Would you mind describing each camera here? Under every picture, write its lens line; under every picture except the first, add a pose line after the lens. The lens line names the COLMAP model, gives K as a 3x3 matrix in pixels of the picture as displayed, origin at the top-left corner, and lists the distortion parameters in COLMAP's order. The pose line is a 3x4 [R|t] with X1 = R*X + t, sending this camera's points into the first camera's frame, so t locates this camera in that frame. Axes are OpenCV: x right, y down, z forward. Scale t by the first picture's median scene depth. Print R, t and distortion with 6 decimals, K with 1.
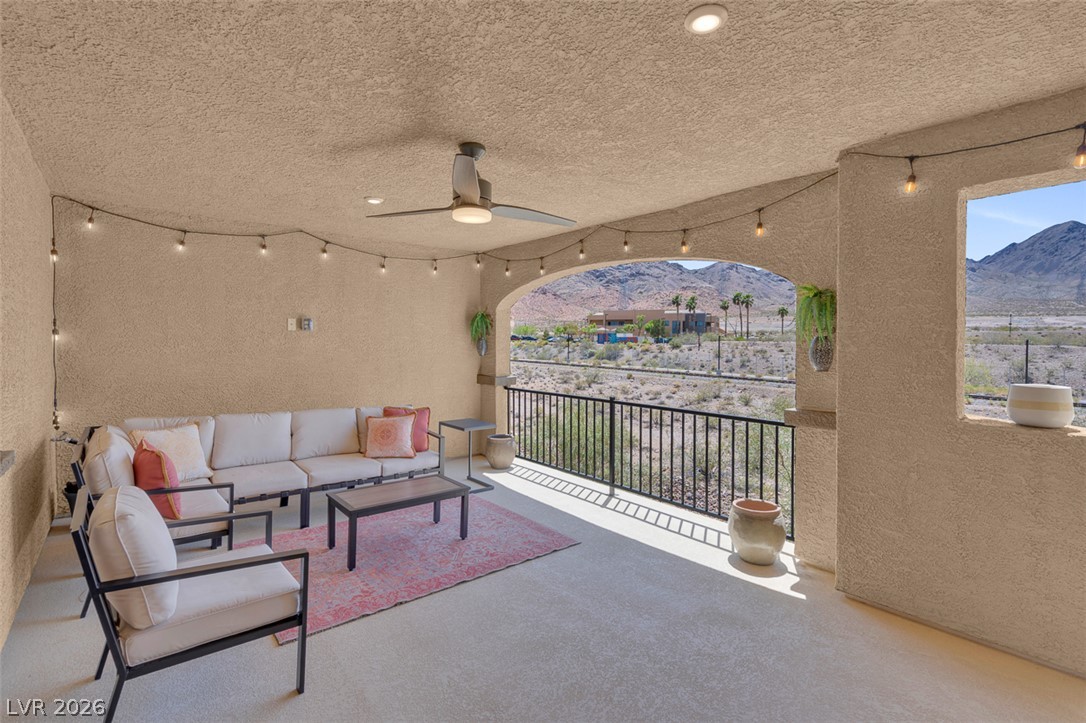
lens RADIAL K [[493.3, 0, 530.4], [0, 493.3, 347.5], [0, 0, 1]] dist [-0.005127, 0.001775]
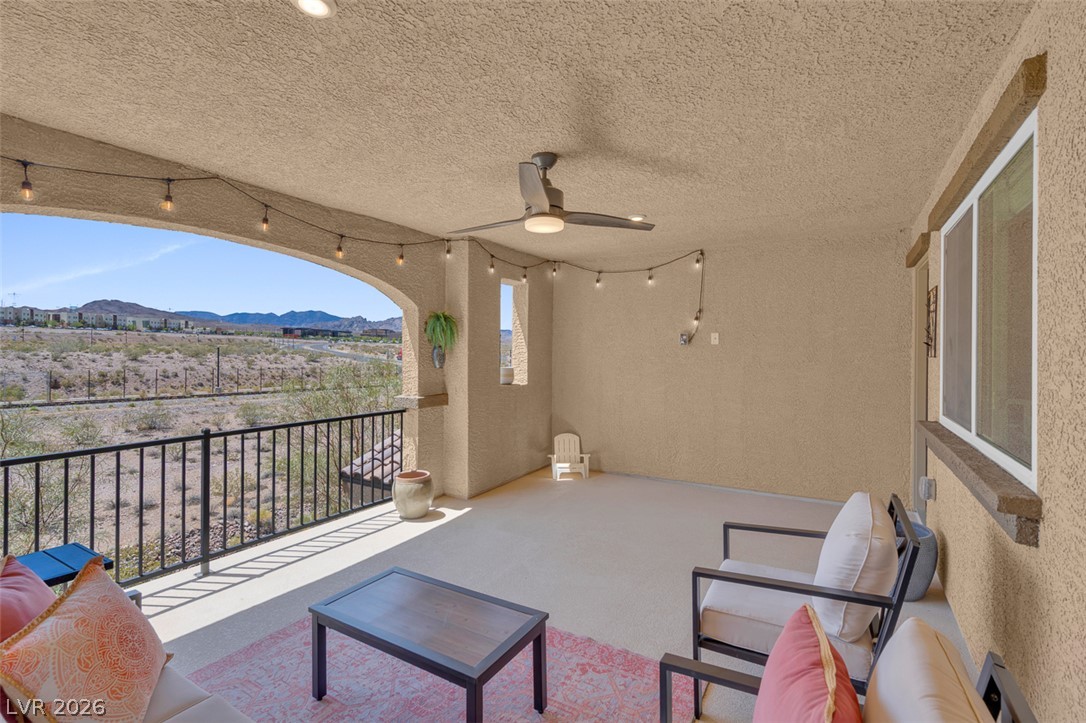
lens RADIAL K [[493.3, 0, 543.1], [0, 493.3, 351.6], [0, 0, 1]] dist [-0.005127, 0.001775]
pose [[-0.326825, -0.010833, 0.945023, -0.692515], [0.004039, 0.999909, 0.012859, -0.015461], [-0.945076, 0.008020, -0.326751, 0.864998]]
